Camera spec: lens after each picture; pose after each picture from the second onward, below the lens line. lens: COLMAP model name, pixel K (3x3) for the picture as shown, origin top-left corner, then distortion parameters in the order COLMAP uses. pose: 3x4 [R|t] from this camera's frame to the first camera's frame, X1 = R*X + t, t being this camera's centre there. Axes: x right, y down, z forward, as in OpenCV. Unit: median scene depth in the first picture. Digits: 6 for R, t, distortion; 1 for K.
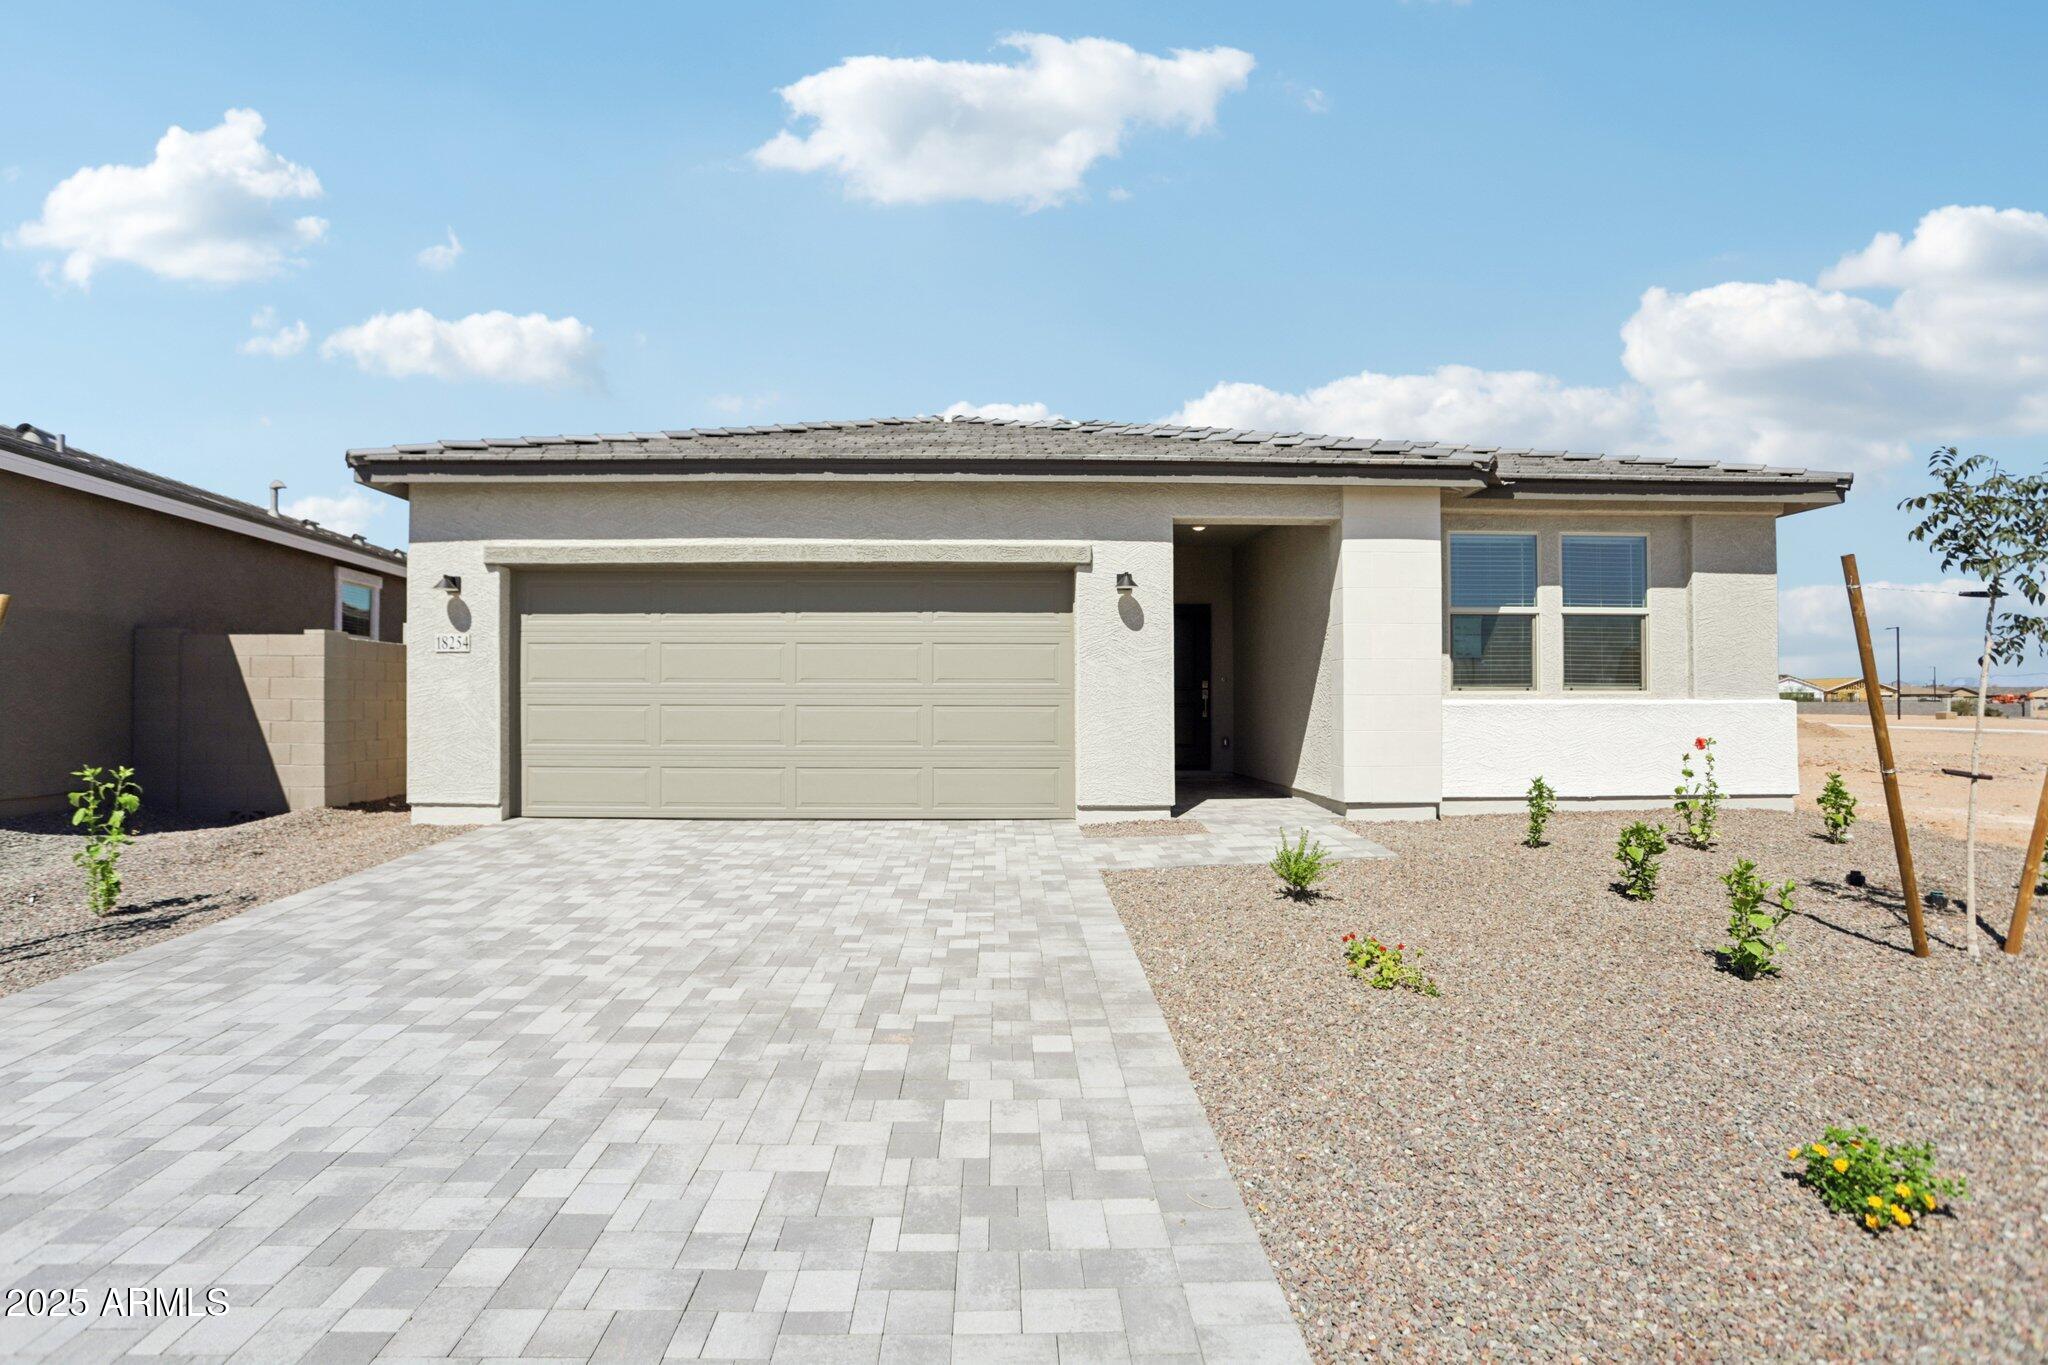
lens RADIAL K [[1081.5, 0, 1024.0], [0, 1081.5, 682.5], [0, 0, 1]] dist [-0.084186, 0.042492]
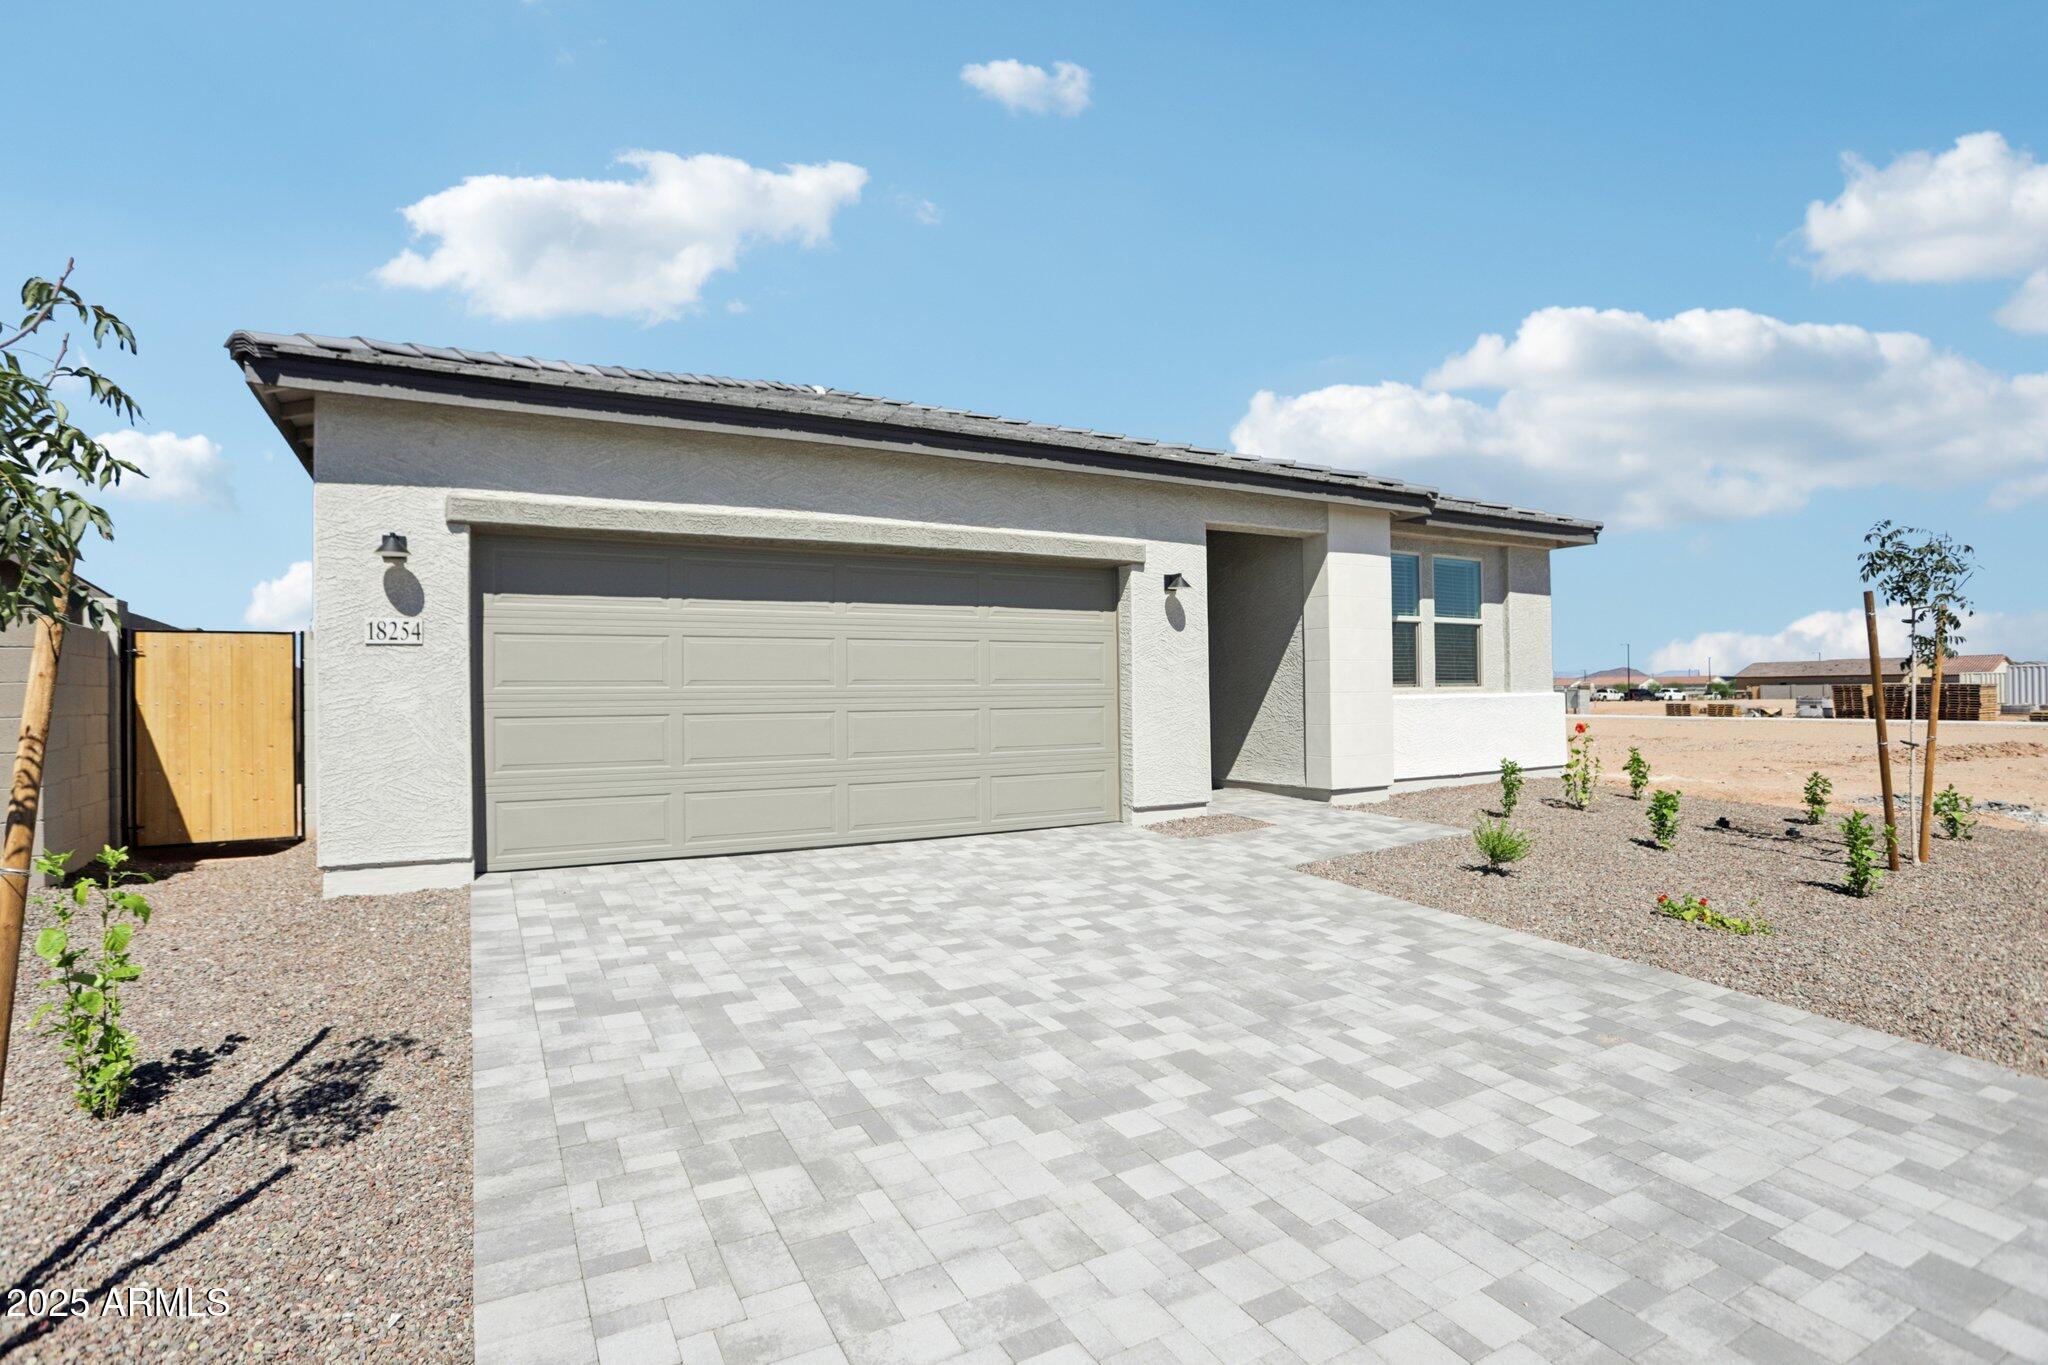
lens RADIAL K [[1065.6, 0, 1063.7], [0, 1065.6, 681.9], [0, 0, 1]] dist [-0.075231, 0.036025]
pose [[0.869663, -0.005696, 0.493614, -0.490800], [0.004310, 0.999983, 0.003945, -0.004918], [-0.493628, -0.001303, 0.869672, 0.188338]]
